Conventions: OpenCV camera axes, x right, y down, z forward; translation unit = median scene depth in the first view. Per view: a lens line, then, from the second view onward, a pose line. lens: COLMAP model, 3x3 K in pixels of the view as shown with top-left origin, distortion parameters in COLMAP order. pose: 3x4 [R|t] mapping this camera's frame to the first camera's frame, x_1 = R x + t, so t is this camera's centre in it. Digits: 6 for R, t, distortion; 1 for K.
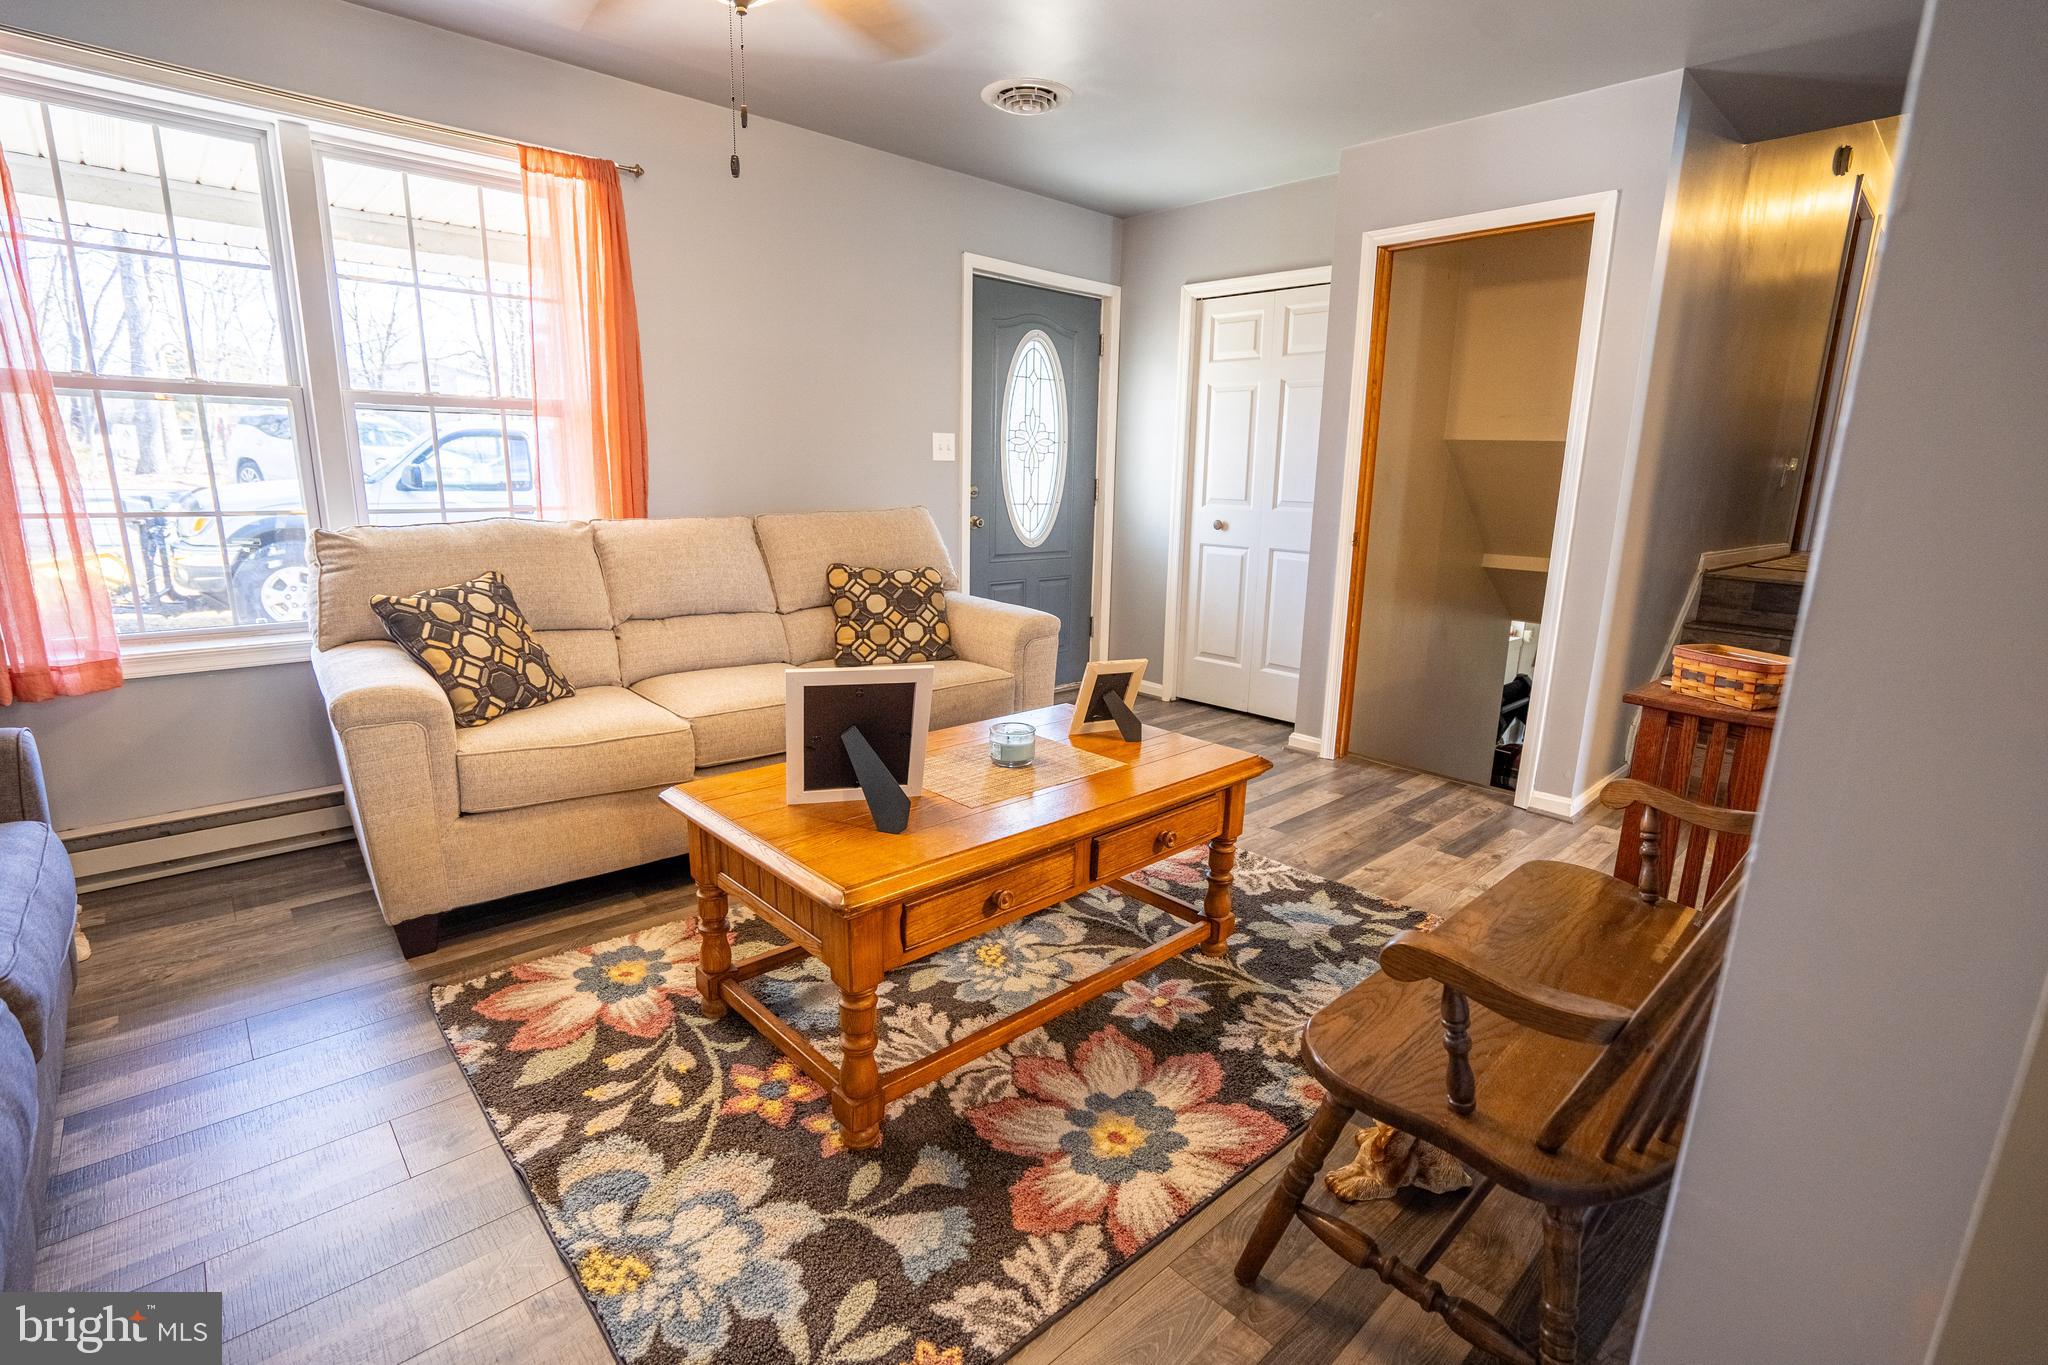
lens RADIAL K [[949.4, 0, 1033.3], [0, 949.4, 689.7], [0, 0, 1]] dist [-0.053722, 0.019398]
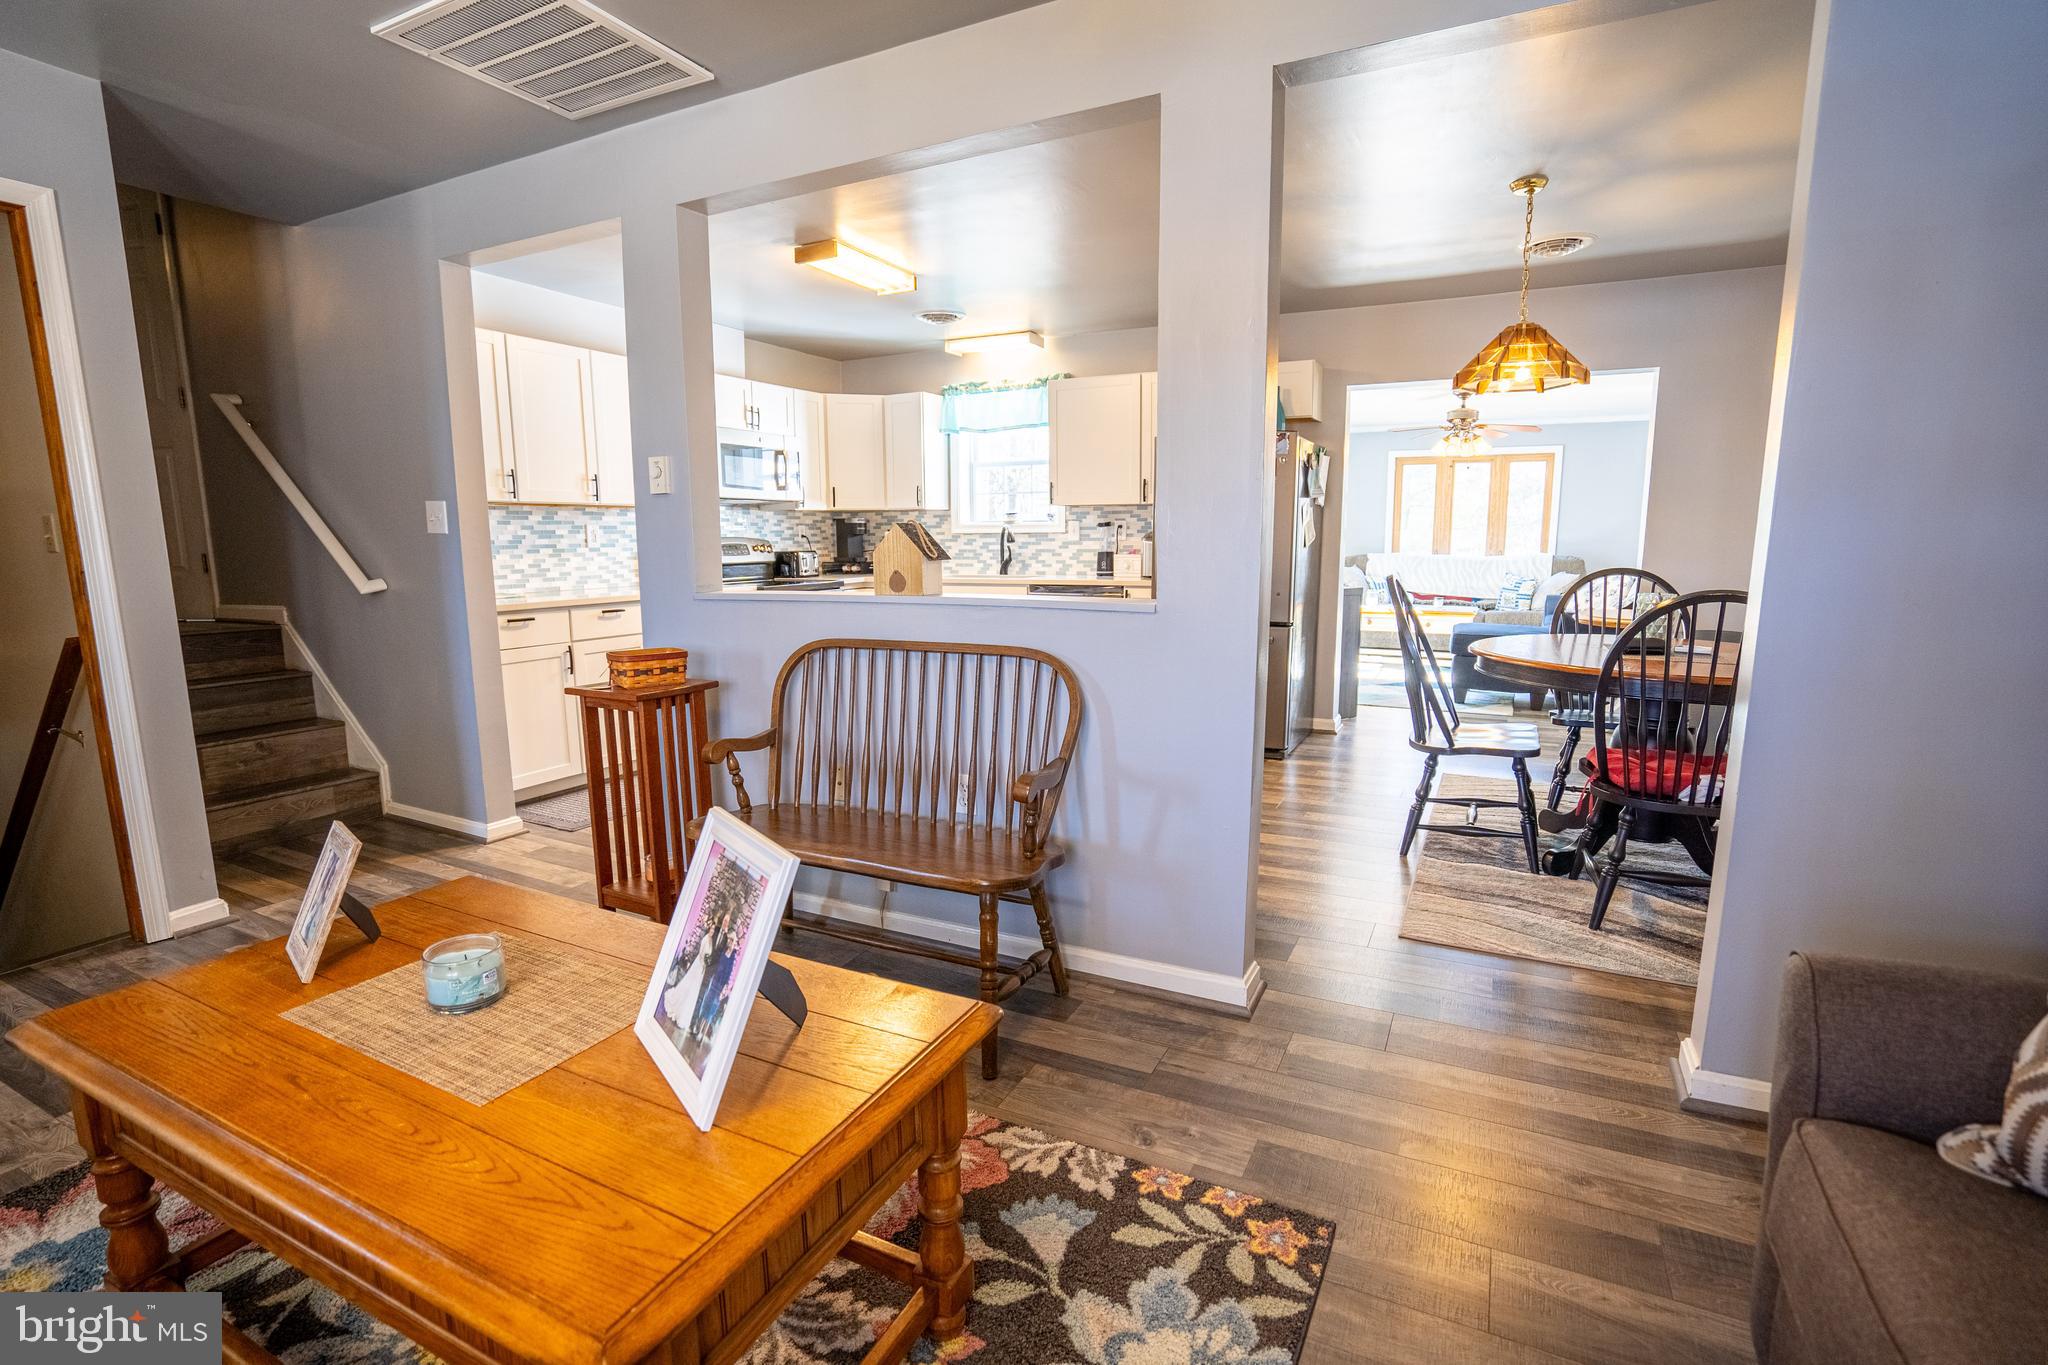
lens RADIAL K [[949.4, 0, 1015.6], [0, 949.4, 687.4], [0, 0, 1]] dist [-0.053722, 0.019398]
pose [[-0.339043, -0.169165, 0.925437, -0.903960], [0.211254, 0.944888, 0.250116, -0.263402], [-0.916745, 0.280302, -0.284621, 1.042408]]
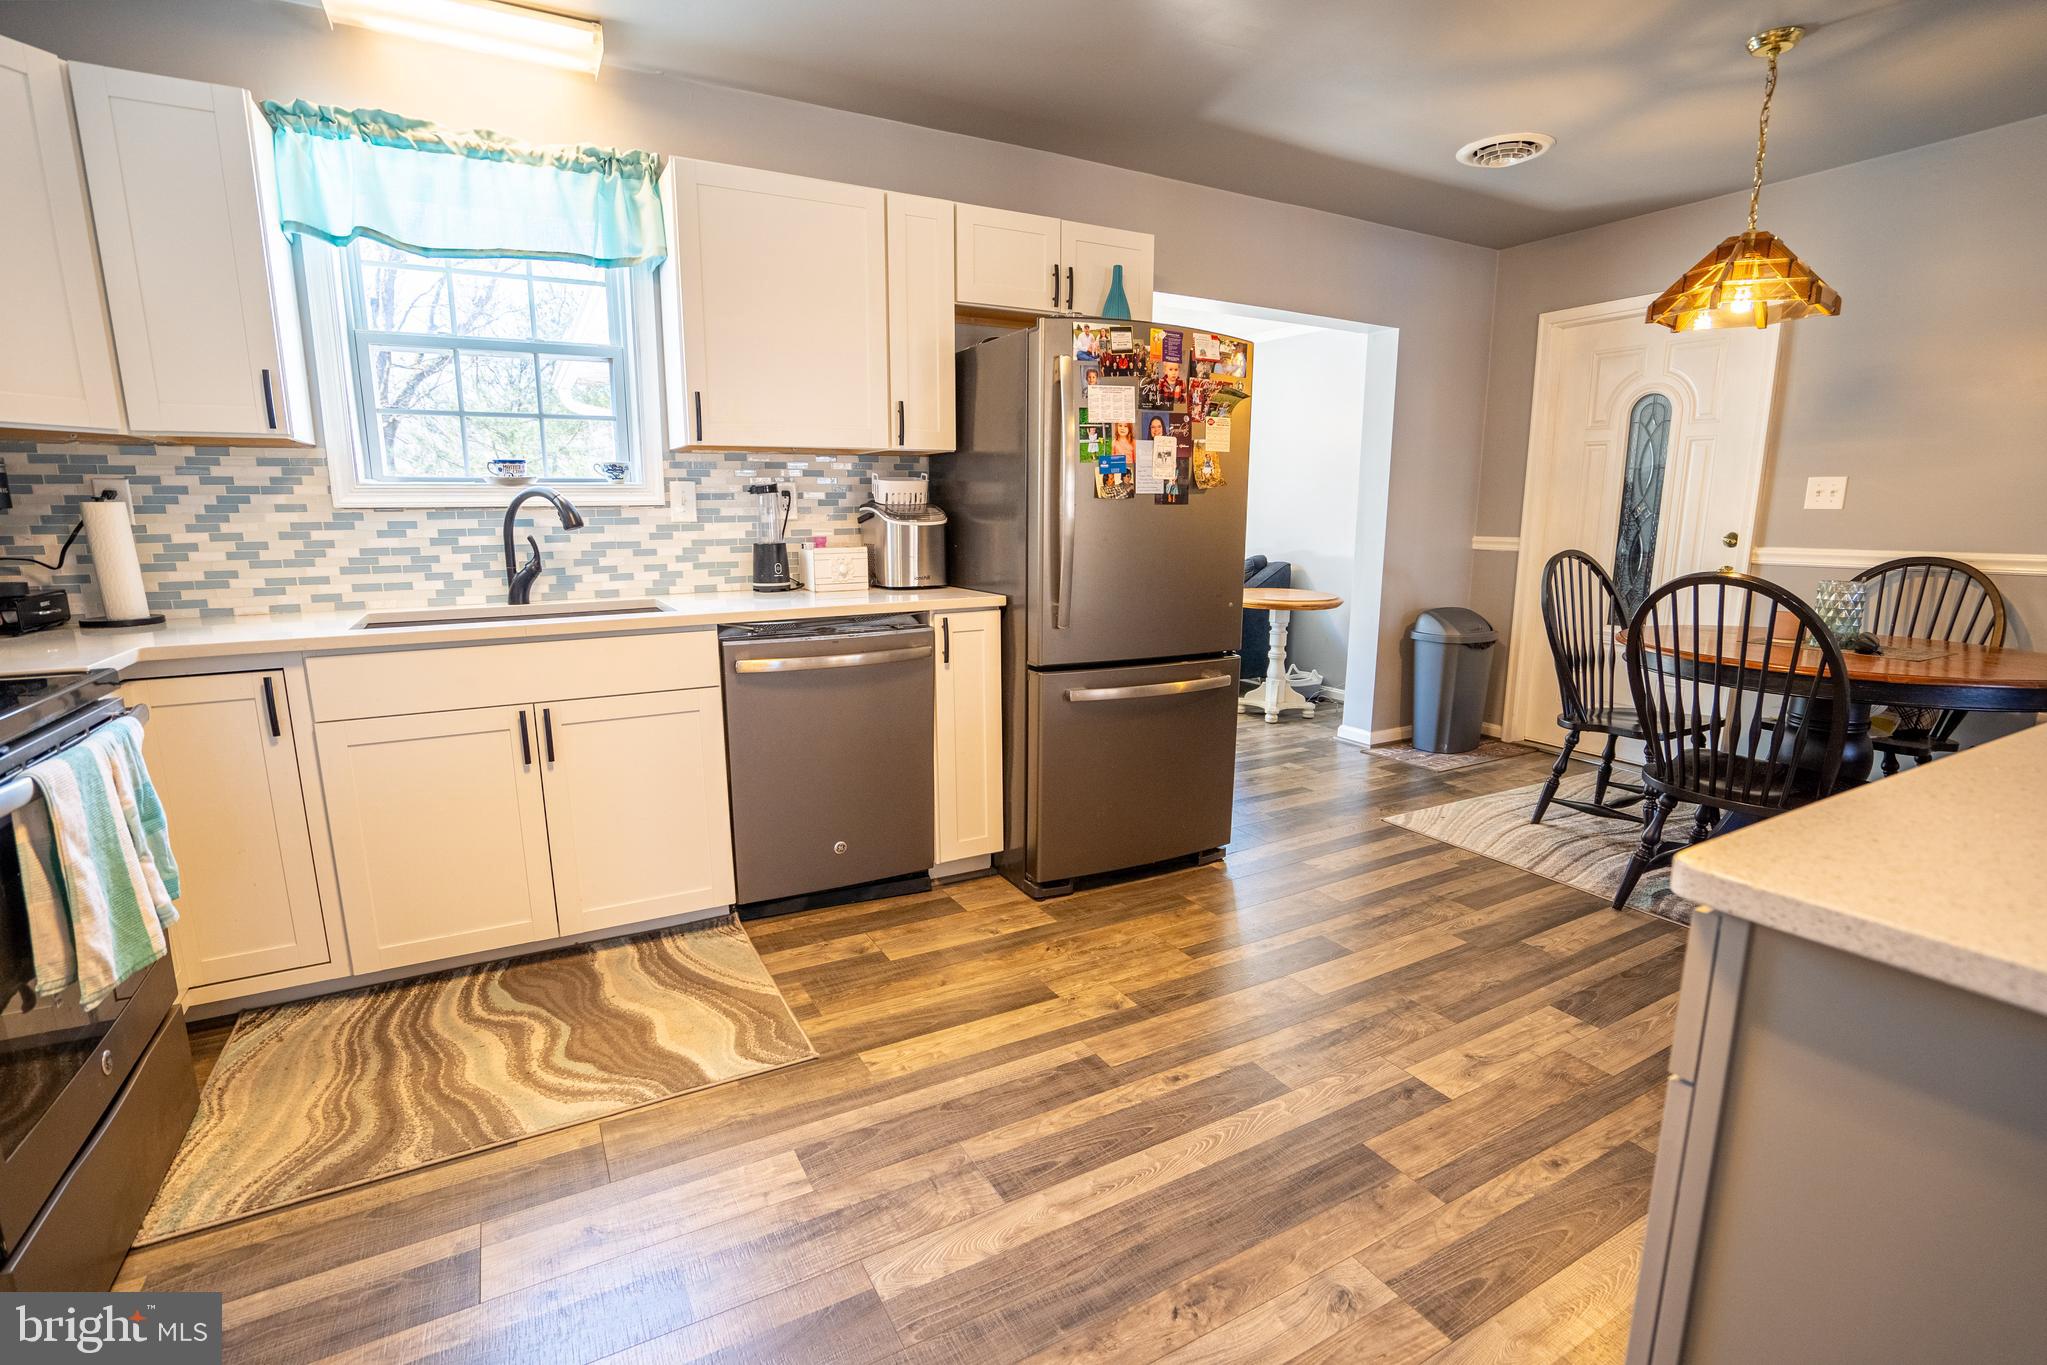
lens RADIAL K [[949.0, 0, 1020.3], [0, 949.0, 699.3], [0, 0, 1]] dist [-0.053722, 0.019398]
pose [[-0.968876, -0.070598, 0.237265, 1.582516], [0.034477, 0.910644, 0.411752, -0.233298], [-0.245133, 0.407117, -0.879867, 1.161146]]
